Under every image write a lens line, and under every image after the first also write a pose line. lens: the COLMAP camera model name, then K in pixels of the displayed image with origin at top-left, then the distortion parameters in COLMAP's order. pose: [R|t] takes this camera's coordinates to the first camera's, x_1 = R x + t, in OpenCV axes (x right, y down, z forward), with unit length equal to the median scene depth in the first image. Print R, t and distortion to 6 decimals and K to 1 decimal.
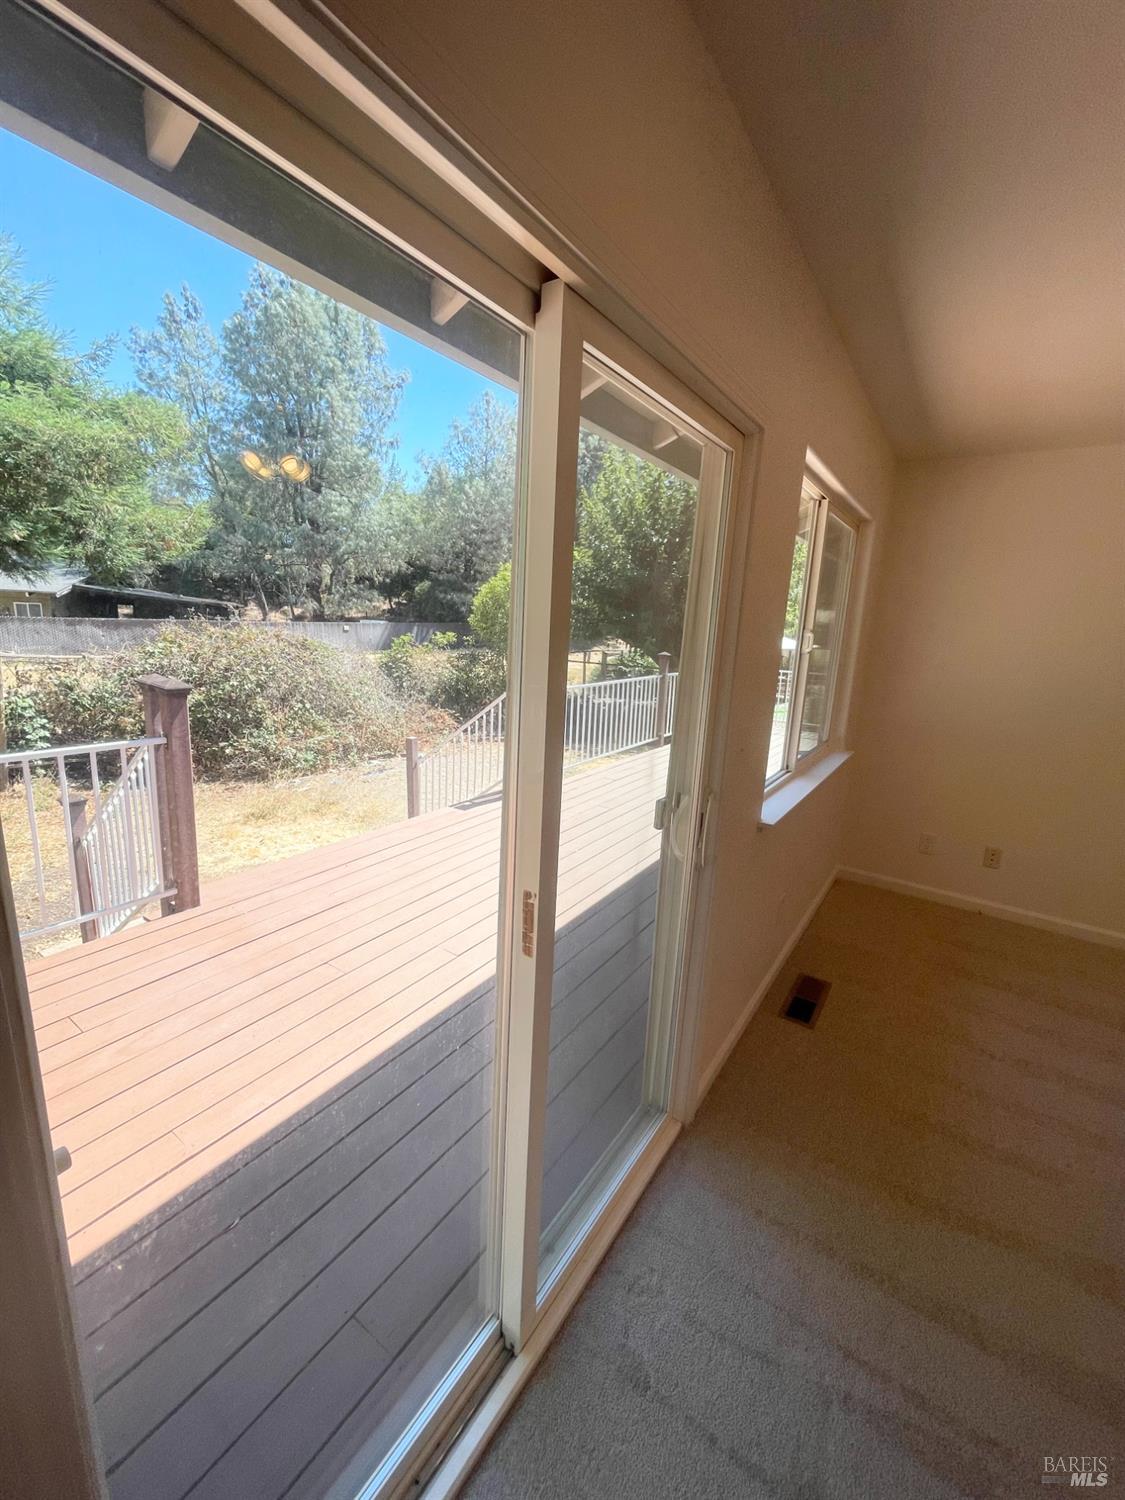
lens RADIAL K [[609.4, 0, 562.5], [0, 609.4, 750.0], [0, 0, 1]] dist [-0.001166, -0.000790]
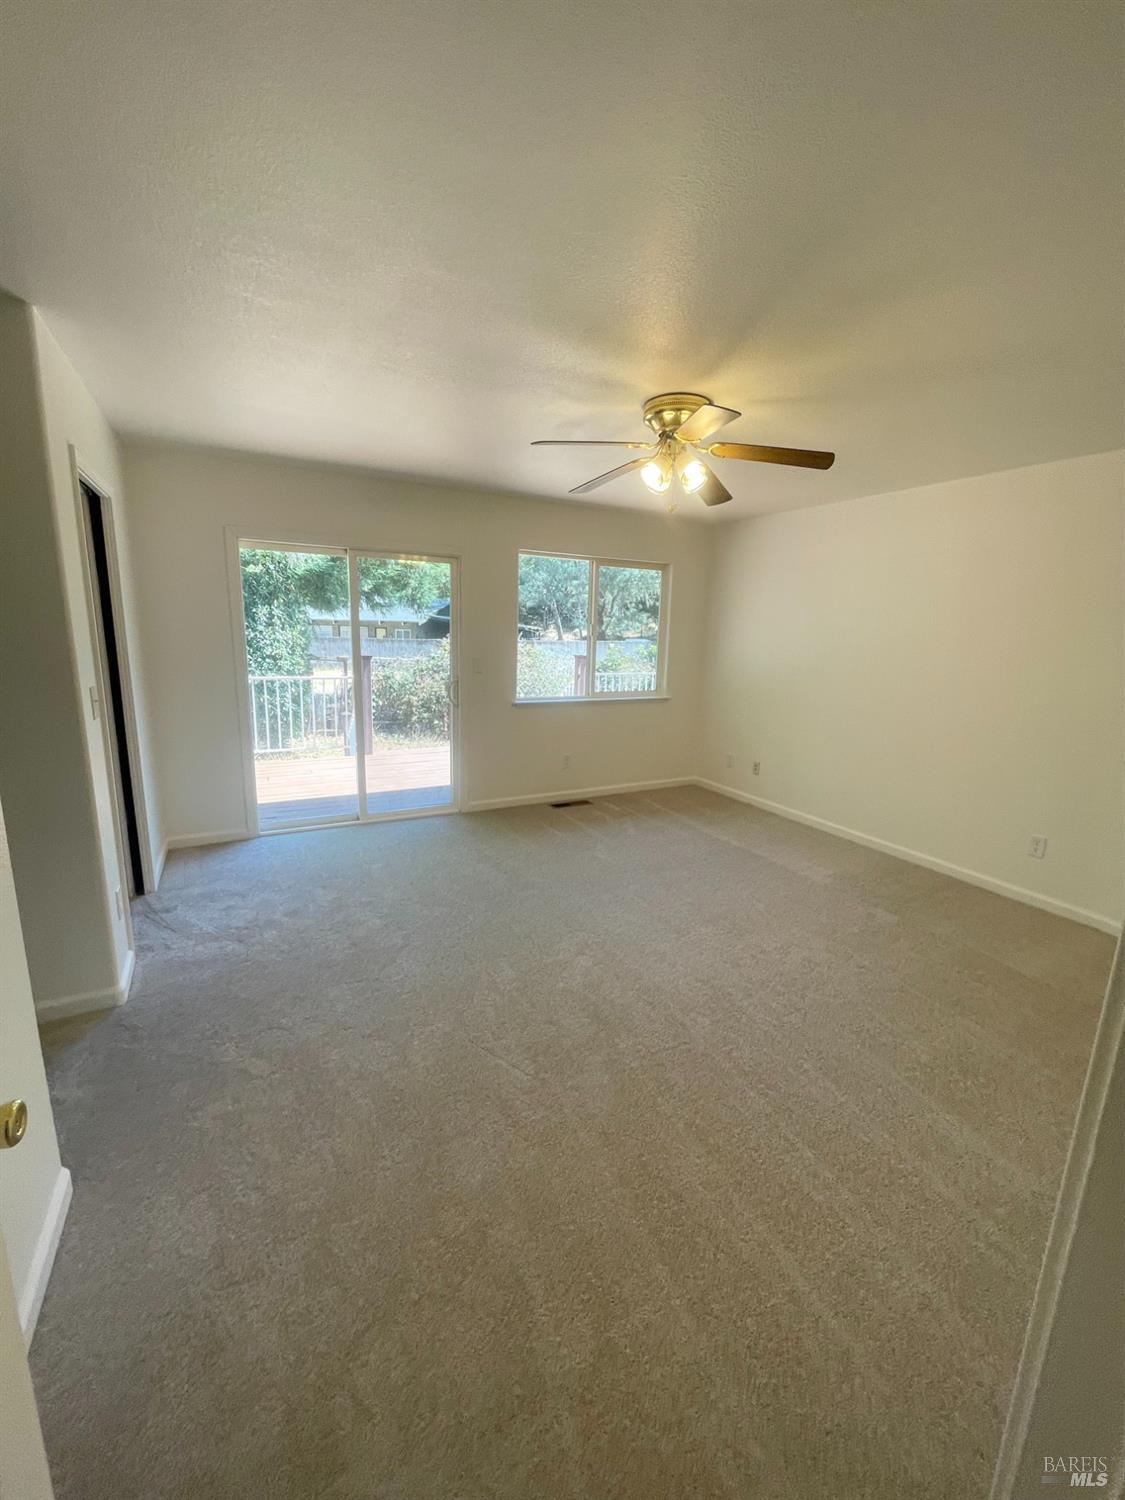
lens RADIAL K [[609.4, 0, 562.5], [0, 609.4, 750.0], [0, 0, 1]] dist [-0.001166, -0.000790]
pose [[0.886406, 0.069602, -0.457646, 0.375599], [-0.084759, 0.996321, -0.012642, 0.074029], [0.455083, 0.049995, 0.889044, -0.241893]]
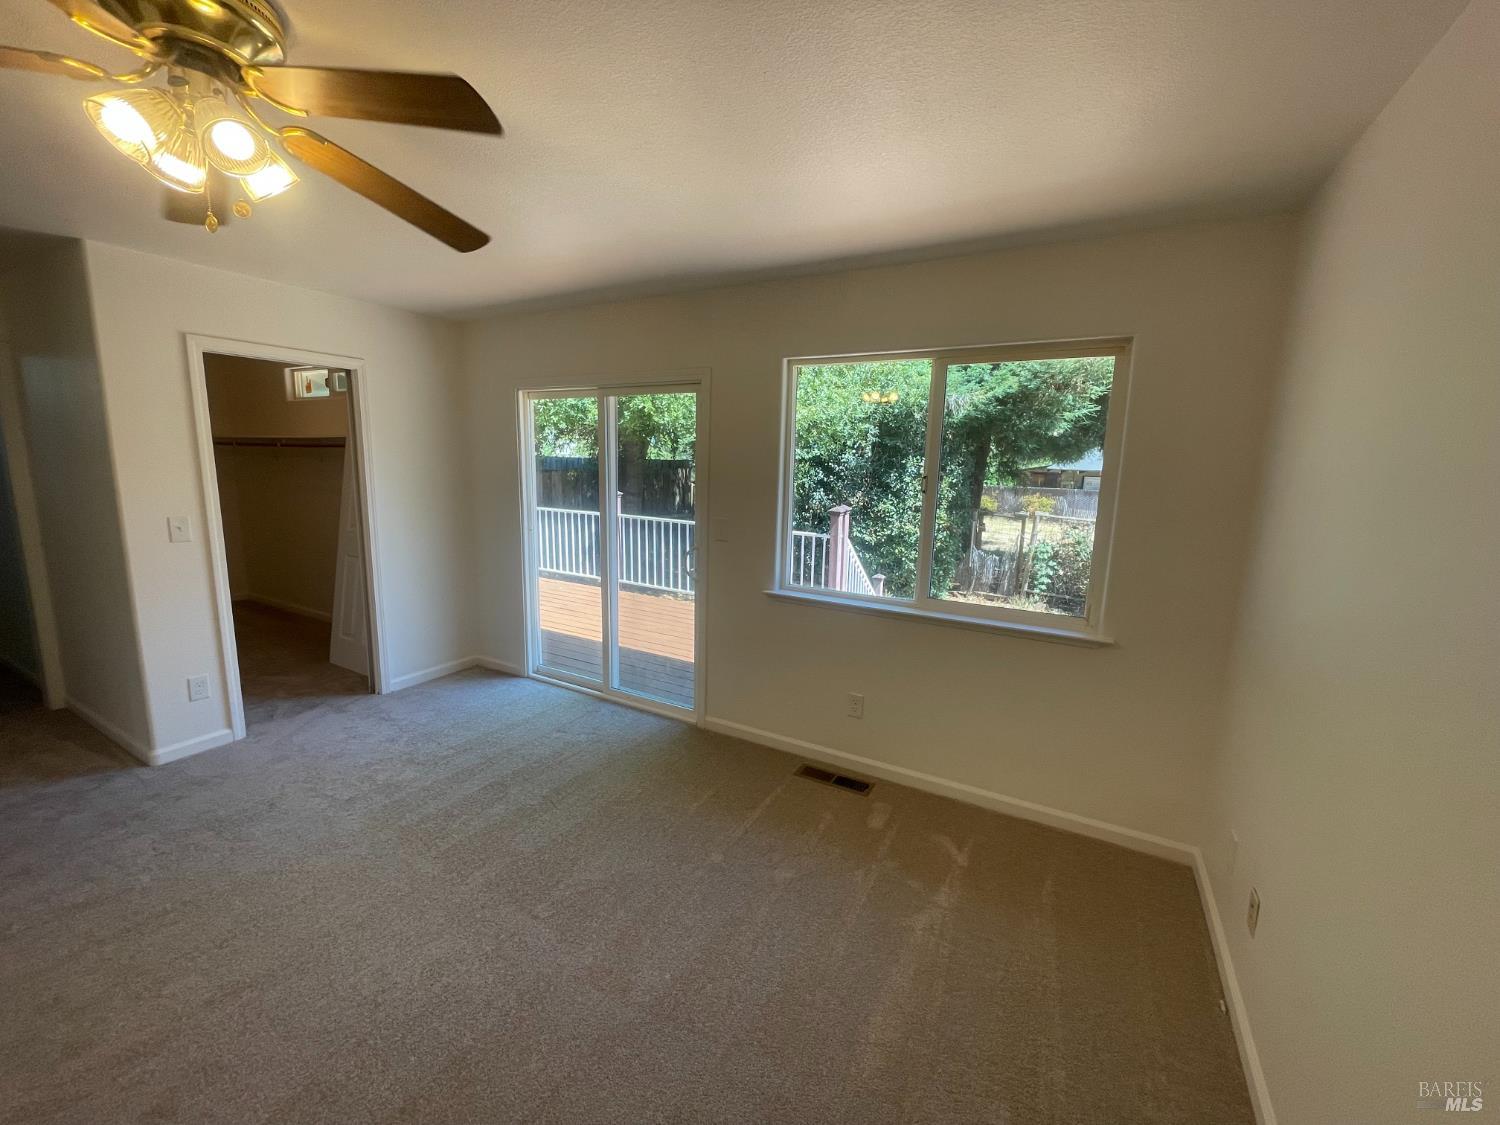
lens RADIAL K [[614.0, 0, 728.1], [0, 614.0, 567.8], [0, 0, 1]] dist [0.009534, -0.000147]
pose [[0.060978, 0.124263, -0.990374, 0.444670], [-0.226646, 0.968026, 0.107505, -0.022789], [0.972066, 0.217909, 0.087192, 0.177059]]
